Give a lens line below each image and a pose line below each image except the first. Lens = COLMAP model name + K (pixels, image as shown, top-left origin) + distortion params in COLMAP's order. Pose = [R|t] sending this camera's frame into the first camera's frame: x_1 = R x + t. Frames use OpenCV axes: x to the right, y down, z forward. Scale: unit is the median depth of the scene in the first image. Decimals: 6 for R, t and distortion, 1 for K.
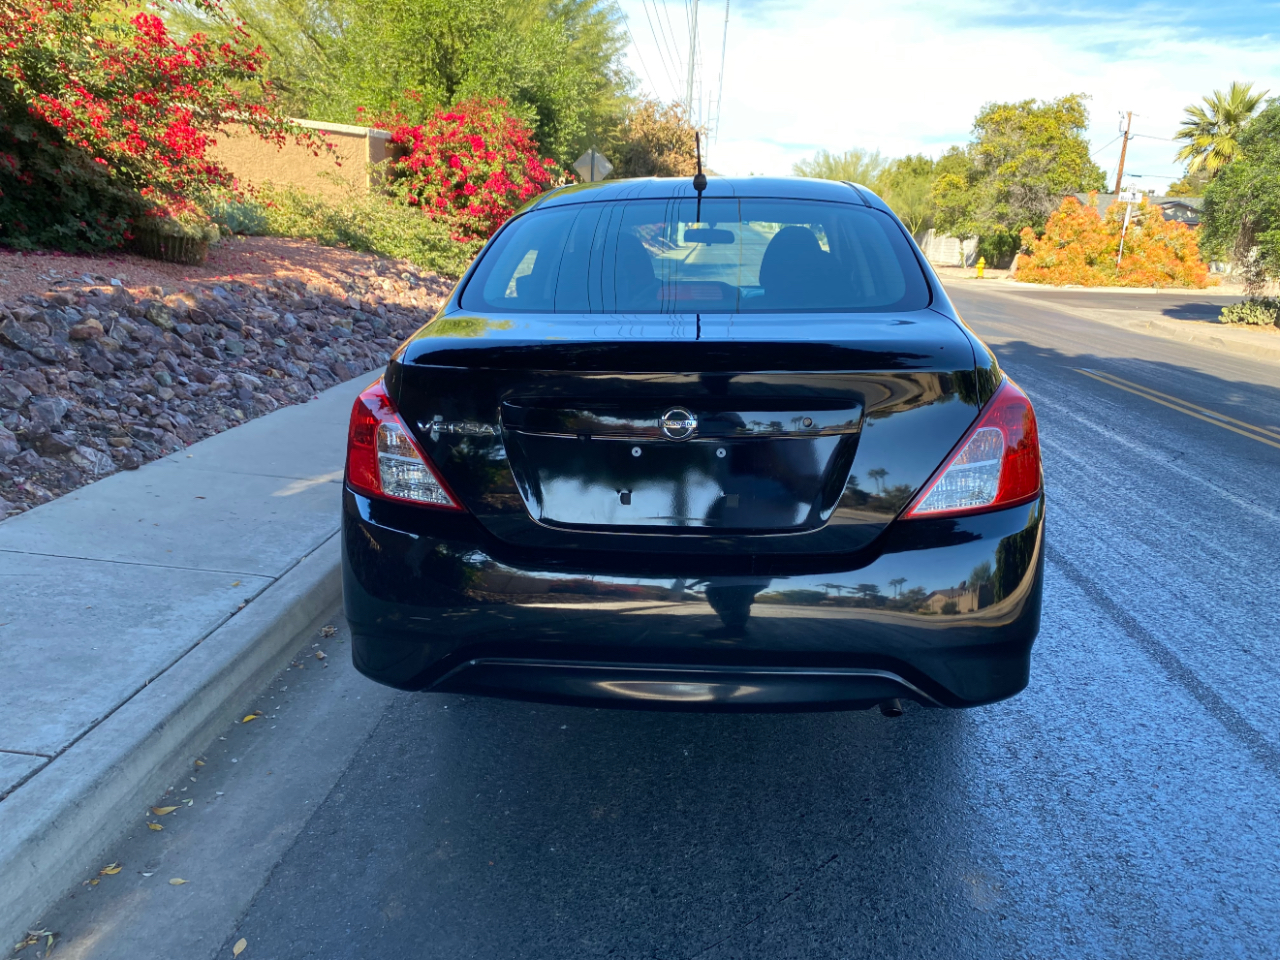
lens RADIAL K [[971.2, 0, 642.6], [0, 971.2, 496.8], [0, 0, 1]] dist [0.016645, -0.008889]
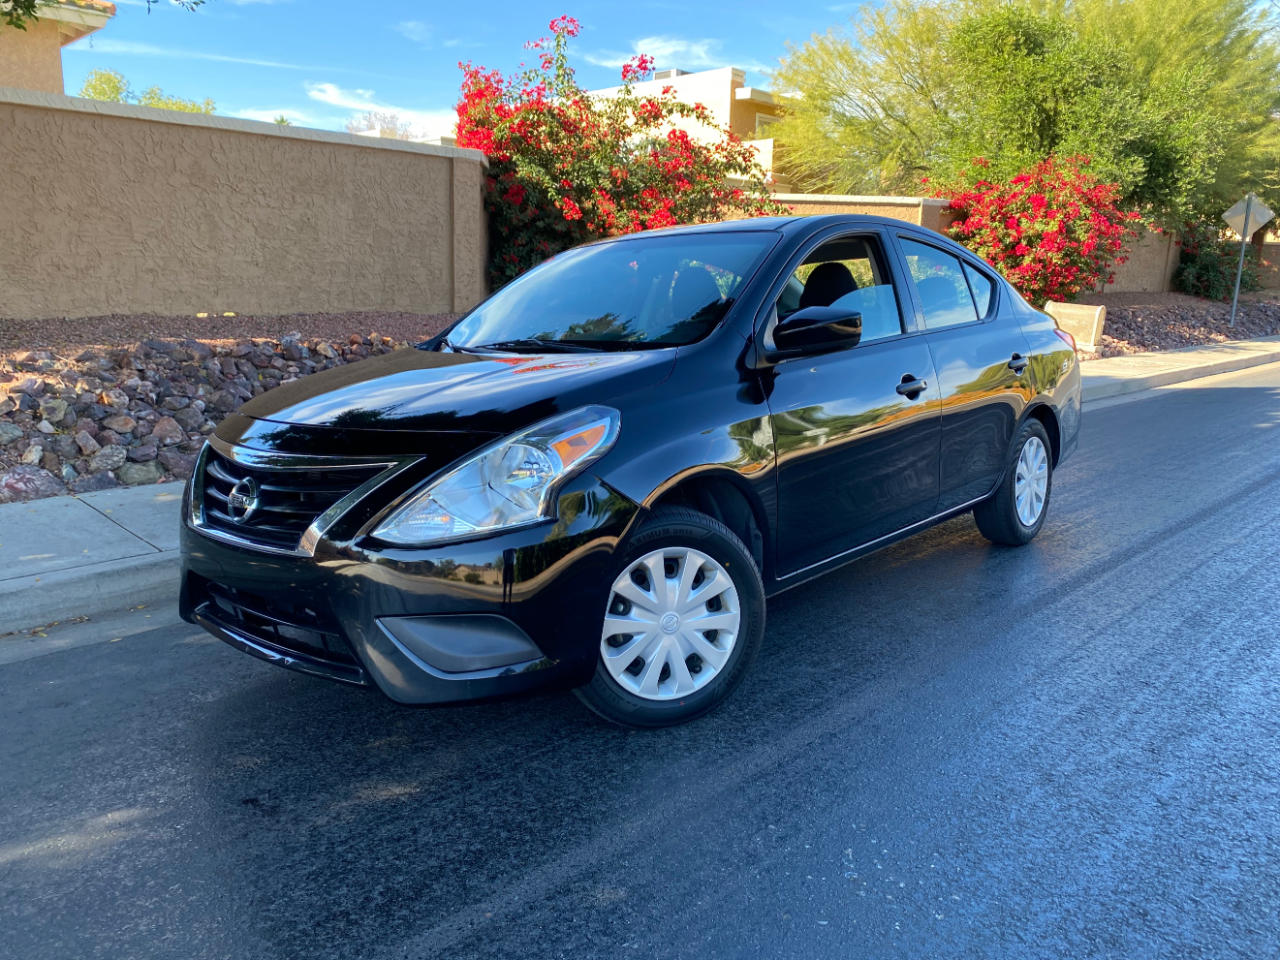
lens RADIAL K [[971.2, 0, 634.1], [0, 971.2, 481.9], [0, 0, 1]] dist [0.016645, -0.008889]
pose [[0.761232, 0.100364, -0.640666, 0.154322], [-0.153483, 0.987765, -0.027628, 0.005776], [0.630054, 0.119363, 0.767323, 0.014847]]
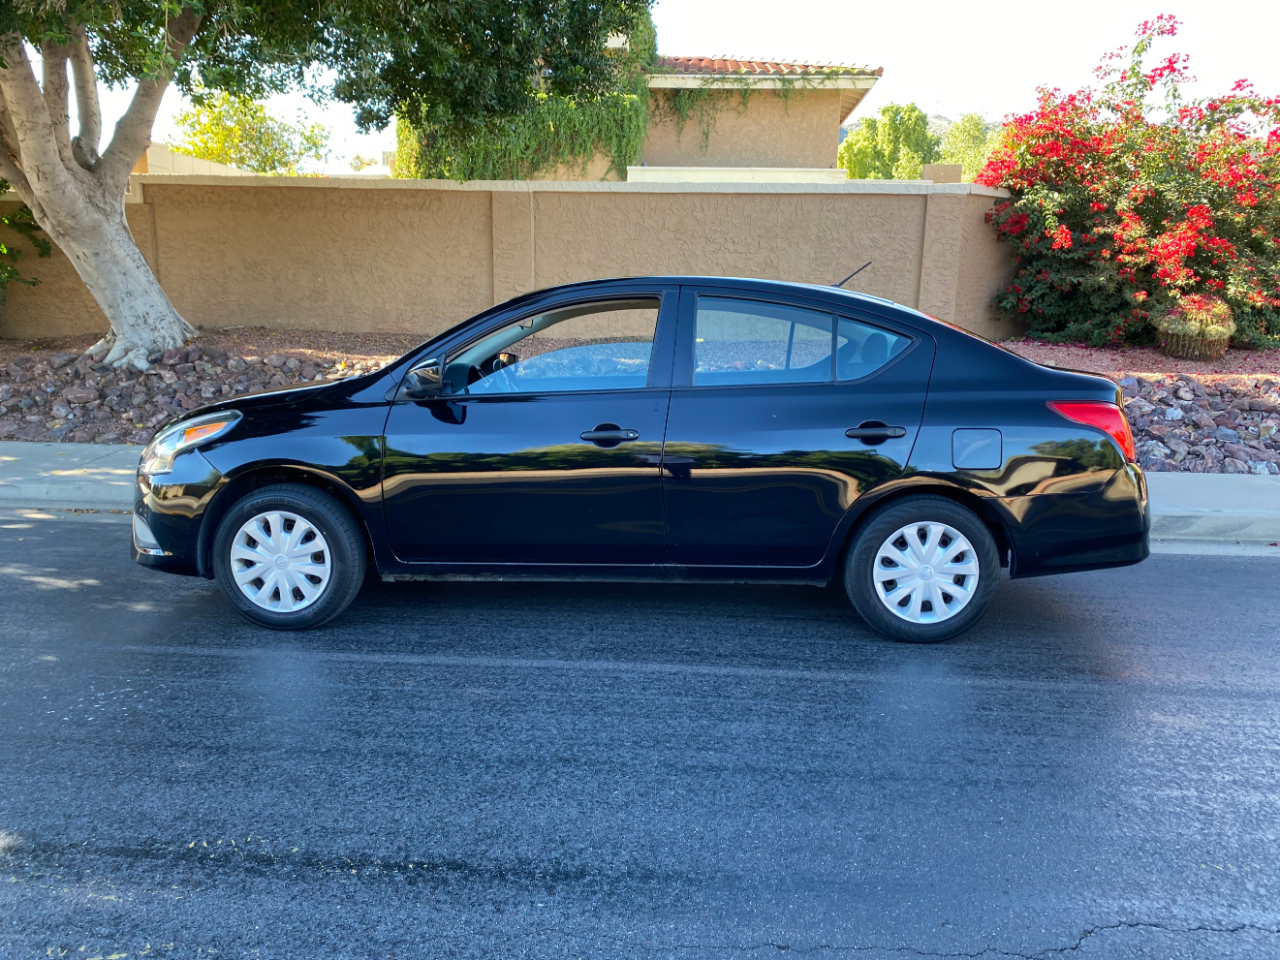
lens RADIAL K [[971.2, 0, 631.5], [0, 971.2, 477.4], [0, 0, 1]] dist [0.016645, -0.008889]
pose [[-0.011207, 0.154635, -0.987908, 0.279086], [-0.276376, 0.949004, 0.151680, -0.050720], [0.960984, 0.274734, 0.032102, 0.193022]]
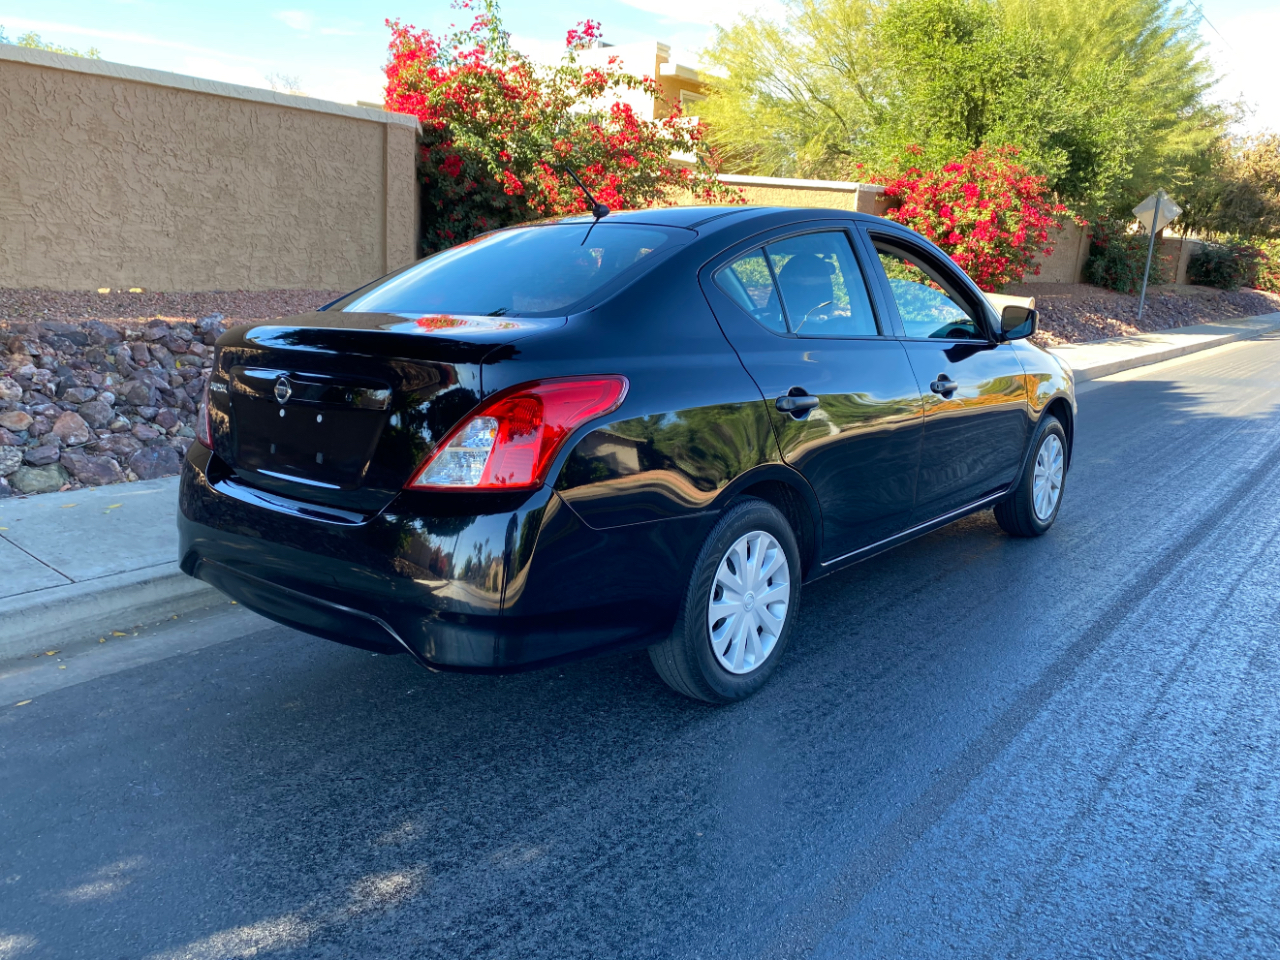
lens RADIAL K [[971.2, 0, 638.5], [0, 971.2, 481.8], [0, 0, 1]] dist [0.016645, -0.008889]
pose [[0.820003, 0.118024, -0.560058, 0.121690], [-0.155836, 0.987579, -0.020048, -0.000362], [0.550736, 0.103716, 0.828211, 0.022309]]
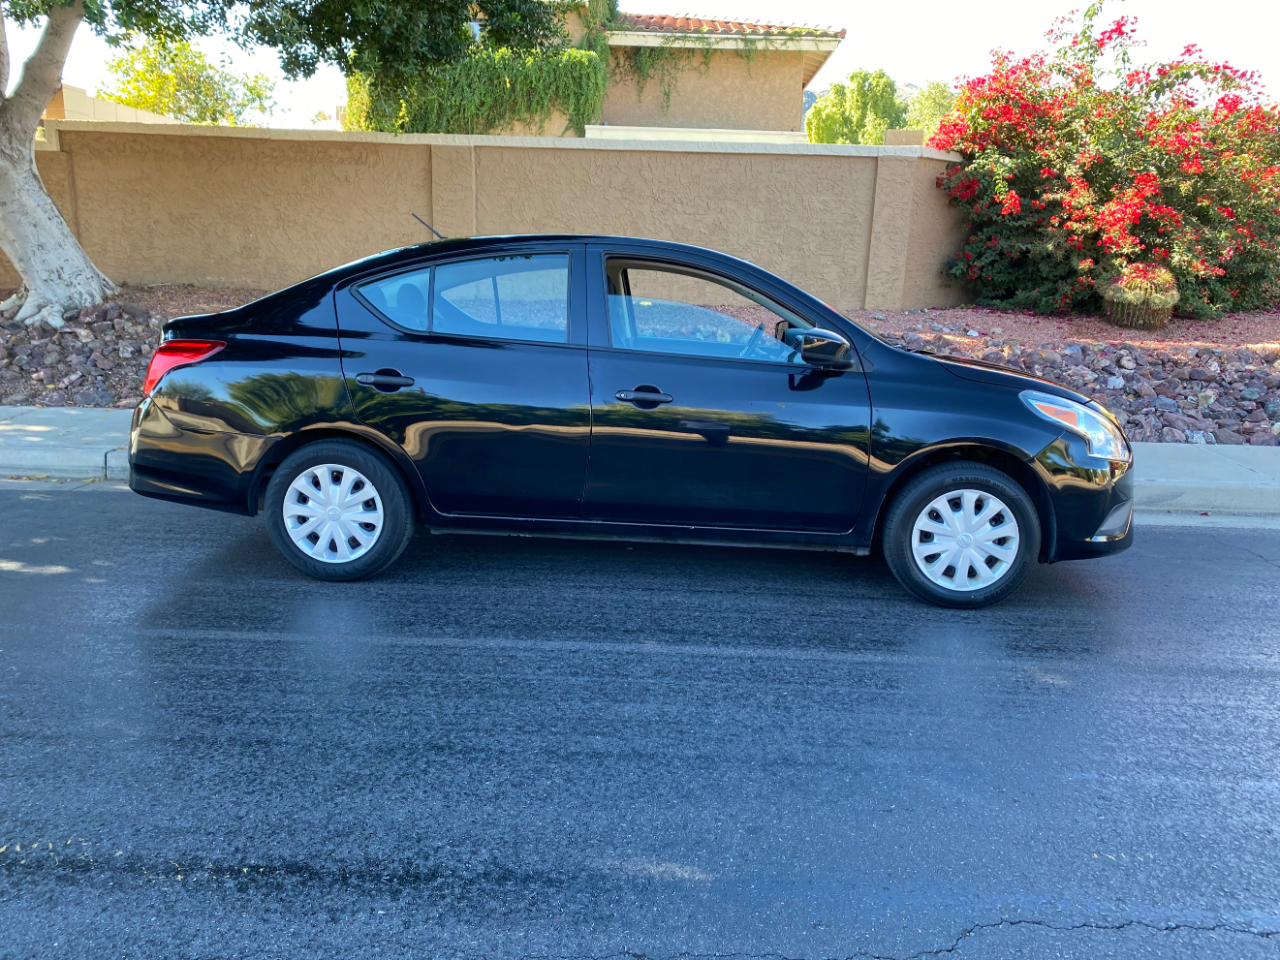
lens RADIAL K [[971.2, 0, 645.7], [0, 971.2, 472.7], [0, 0, 1]] dist [0.016645, -0.008889]
pose [[0.033234, 0.183974, -0.982369, 0.268407], [-0.287511, 0.943124, 0.166898, -0.052861], [0.957200, 0.276896, 0.084238, 0.206044]]
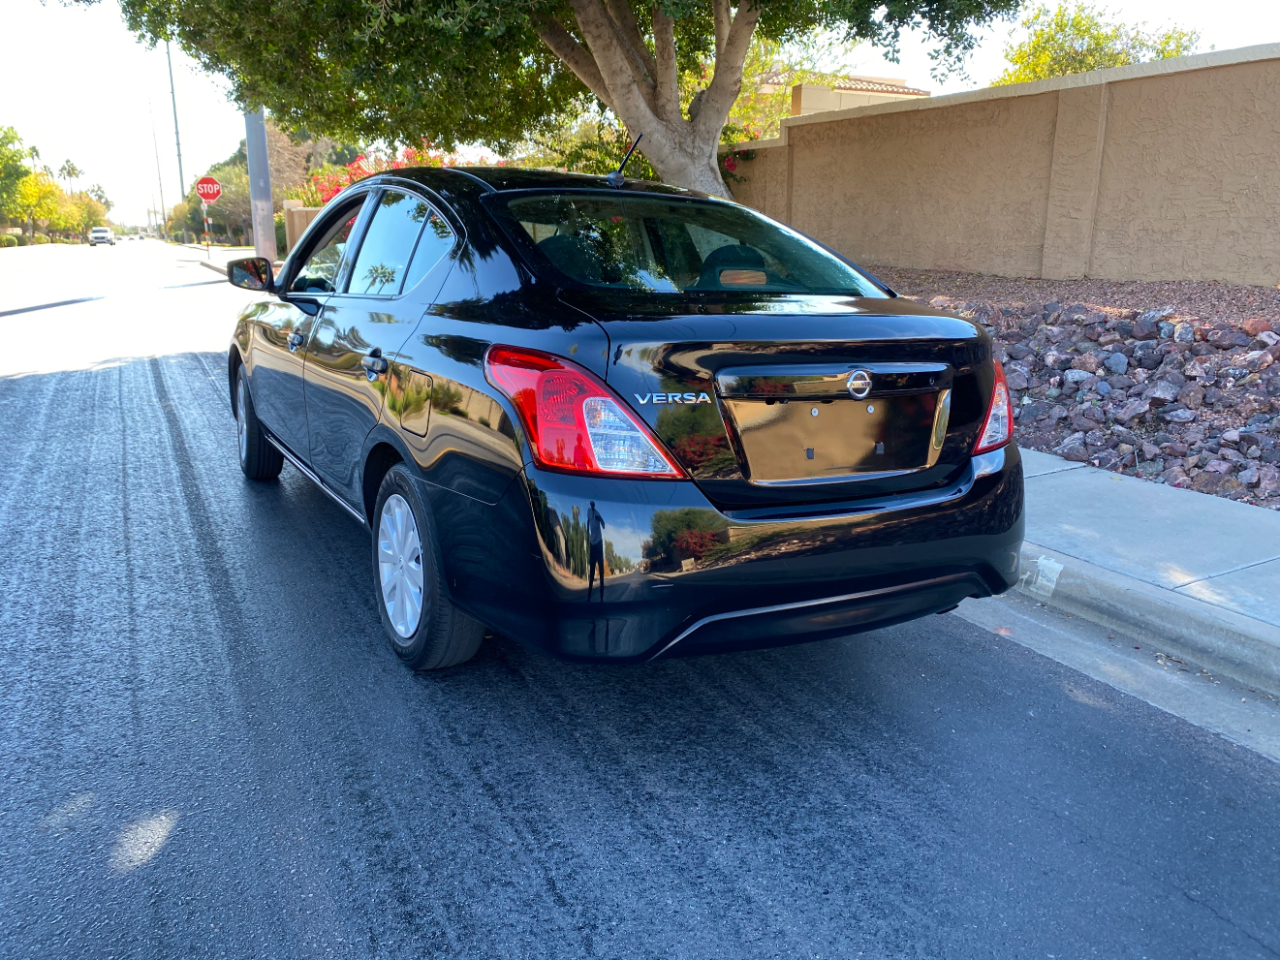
lens RADIAL K [[971.2, 0, 624.0], [0, 971.2, 477.2], [0, 0, 1]] dist [0.016645, -0.008889]
pose [[-0.858617, 0.085747, -0.505395, 0.118871], [-0.168659, 0.883765, 0.436478, -0.101403], [0.484077, 0.460007, -0.744354, 0.390777]]
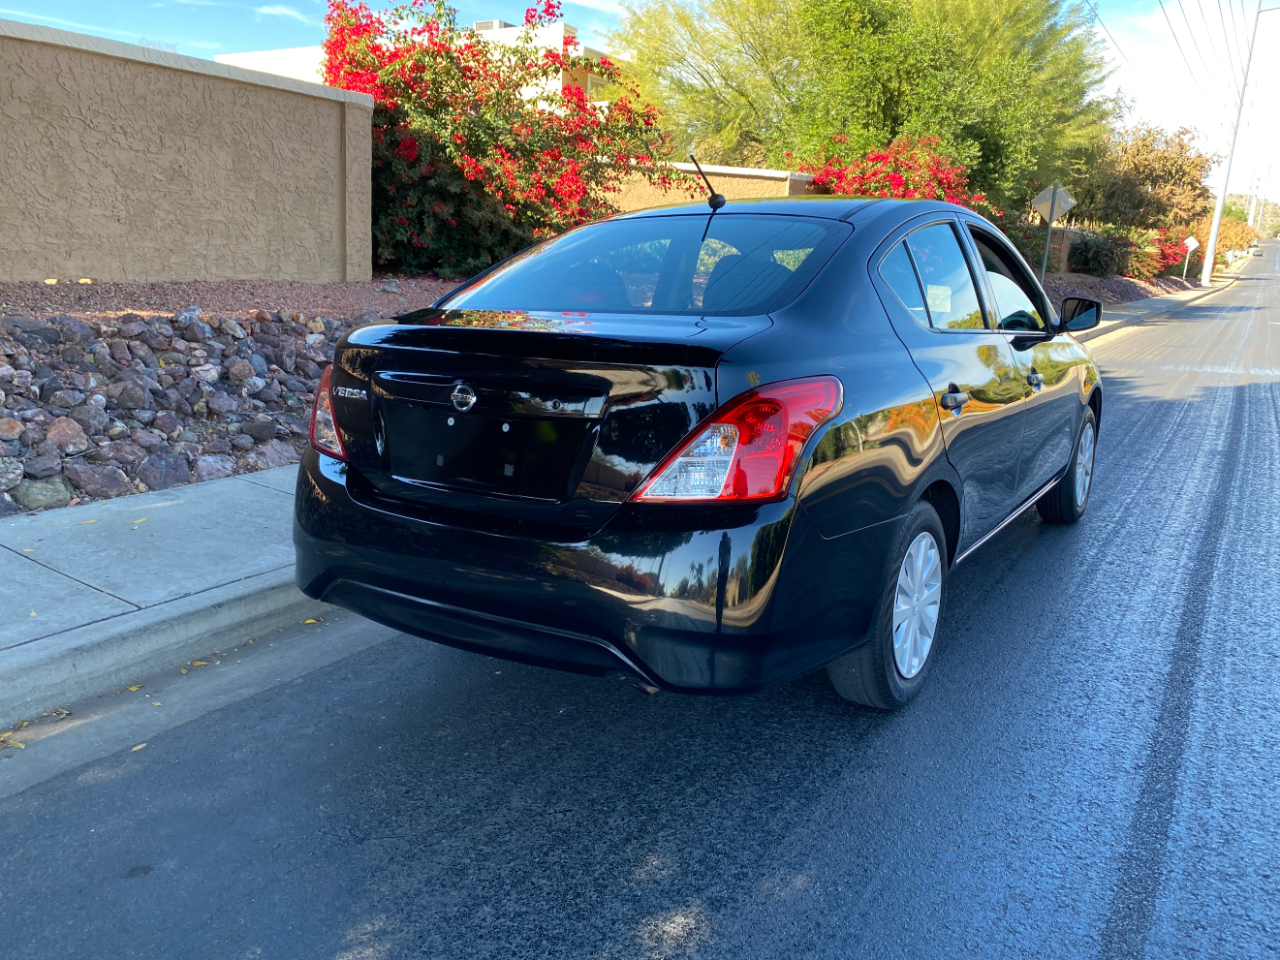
lens RADIAL K [[971.2, 0, 646.6], [0, 971.2, 495.4], [0, 0, 1]] dist [0.016645, -0.008889]
pose [[0.883467, 0.109674, -0.455476, 0.082615], [-0.128764, 0.991614, -0.010986, 0.002837], [0.450452, 0.068355, 0.890180, 0.006587]]
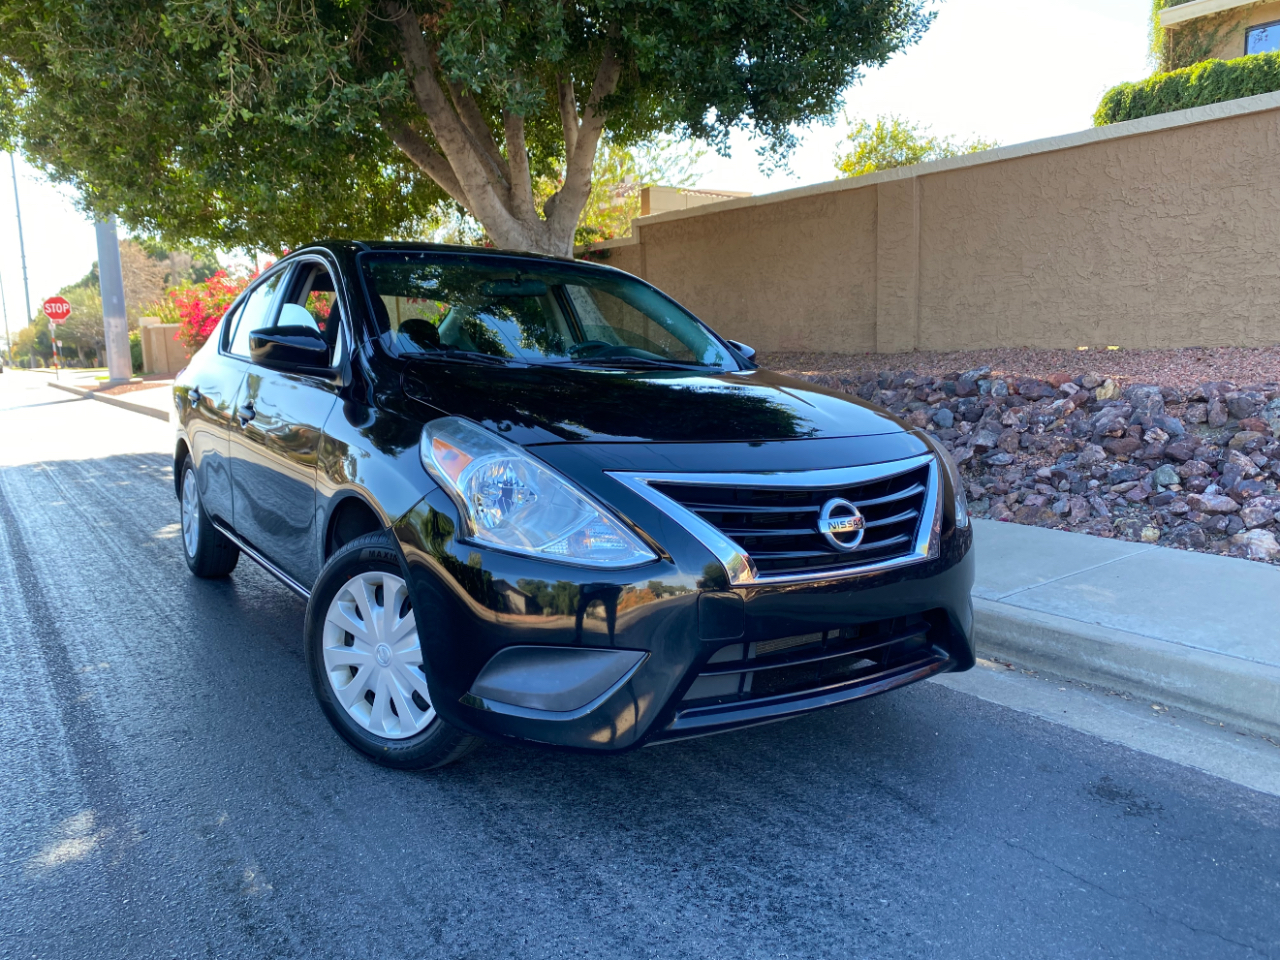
lens RADIAL K [[971.2, 0, 623.2], [0, 971.2, 480.1], [0, 0, 1]] dist [0.016645, -0.008889]
pose [[-0.786259, 0.070239, -0.613892, 0.118522], [-0.166122, 0.932910, 0.319505, -0.093520], [0.595147, 0.353194, -0.721841, 0.402701]]
